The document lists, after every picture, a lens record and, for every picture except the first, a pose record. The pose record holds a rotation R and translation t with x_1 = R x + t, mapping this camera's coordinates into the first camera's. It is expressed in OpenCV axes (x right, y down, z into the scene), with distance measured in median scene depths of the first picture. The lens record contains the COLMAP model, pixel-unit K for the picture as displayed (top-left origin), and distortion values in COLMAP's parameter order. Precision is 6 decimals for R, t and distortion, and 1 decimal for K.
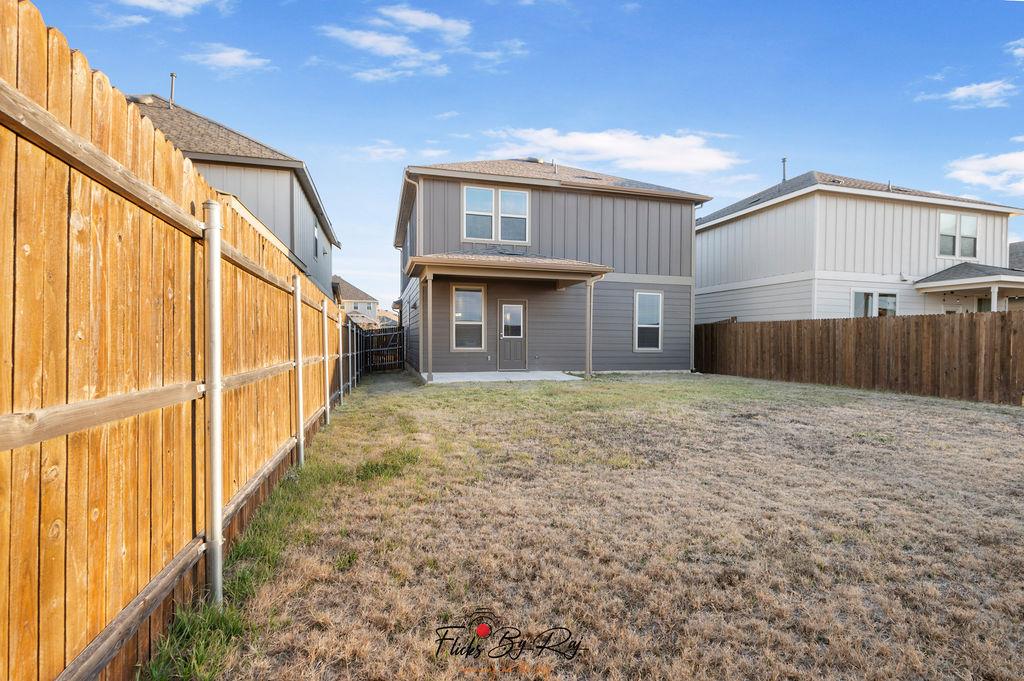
lens RADIAL K [[483.0, 0, 525.9], [0, 483.0, 348.0], [0, 0, 1]] dist [0.005159, -0.003975]
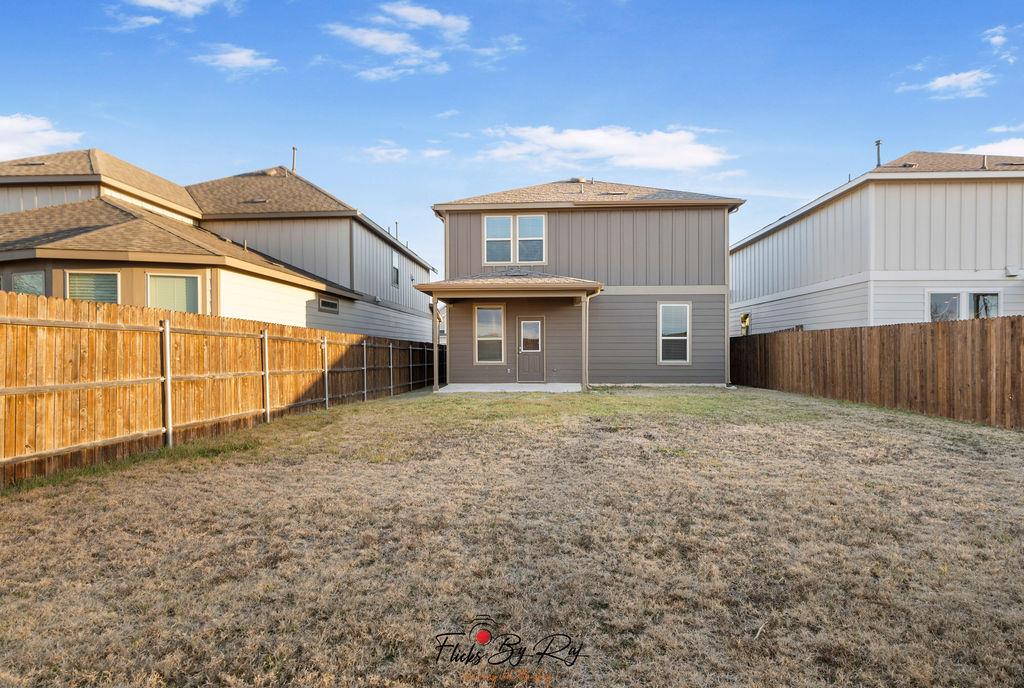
lens RADIAL K [[483.0, 0, 528.9], [0, 483.0, 350.9], [0, 0, 1]] dist [0.005159, -0.003975]
pose [[0.950741, -0.010663, -0.309804, 0.305090], [0.005823, 0.999846, -0.016544, -0.005783], [0.309932, 0.013925, 0.950657, -0.022102]]
